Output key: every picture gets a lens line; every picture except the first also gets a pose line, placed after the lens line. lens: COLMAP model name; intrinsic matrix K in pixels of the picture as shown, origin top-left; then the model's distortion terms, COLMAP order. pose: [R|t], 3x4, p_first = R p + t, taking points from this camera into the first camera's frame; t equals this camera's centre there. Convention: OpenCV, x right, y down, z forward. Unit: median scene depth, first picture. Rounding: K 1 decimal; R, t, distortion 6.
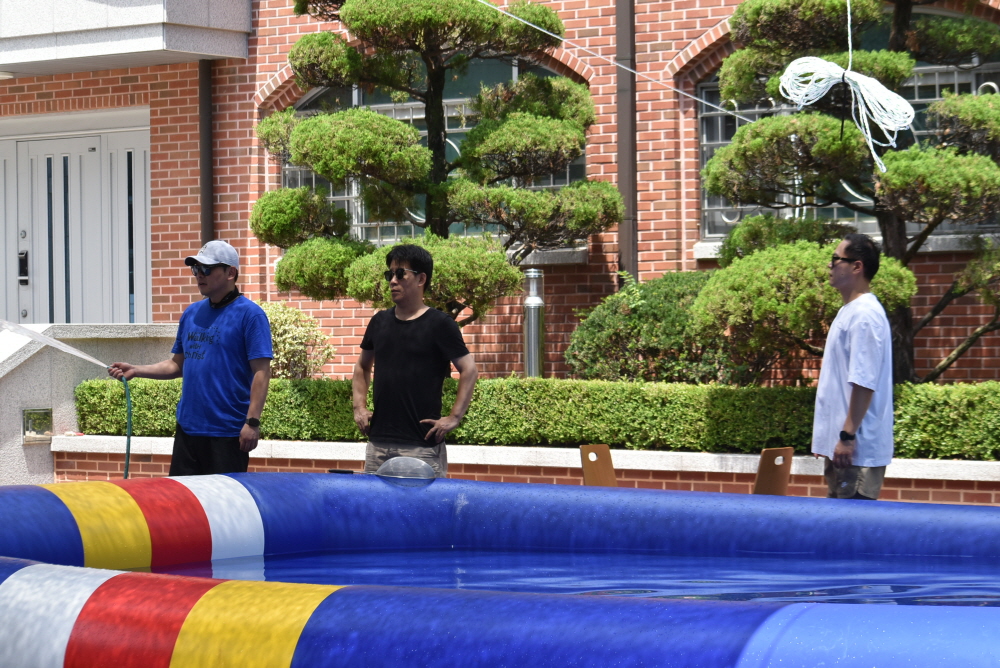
lens RADIAL K [[2606.6, 0, 500.0], [0, 2606.6, 334.0], [0, 0, 1]] dist [-0.124041, -0.509439]
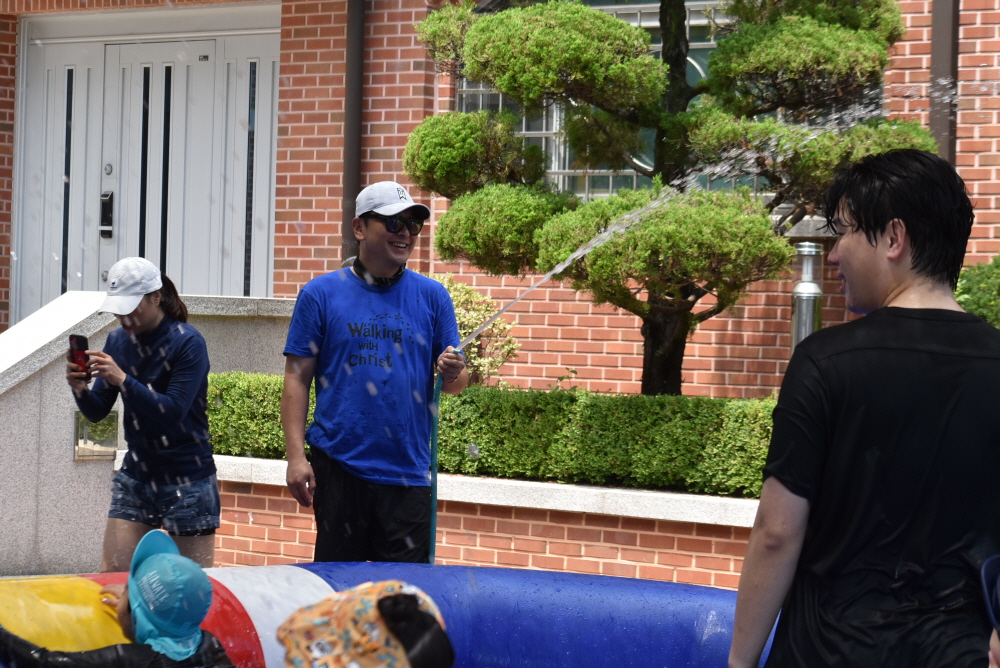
lens RADIAL K [[2936.6, 0, 500.0], [0, 2936.6, 334.0], [0, 0, 1]] dist [-0.127705, -2.316098]
pose [[0.996227, 0.042260, -0.075800, -0.008391], [-0.041802, 0.999097, 0.007622, -0.003100], [0.076054, -0.004424, 0.997094, 0.215502]]
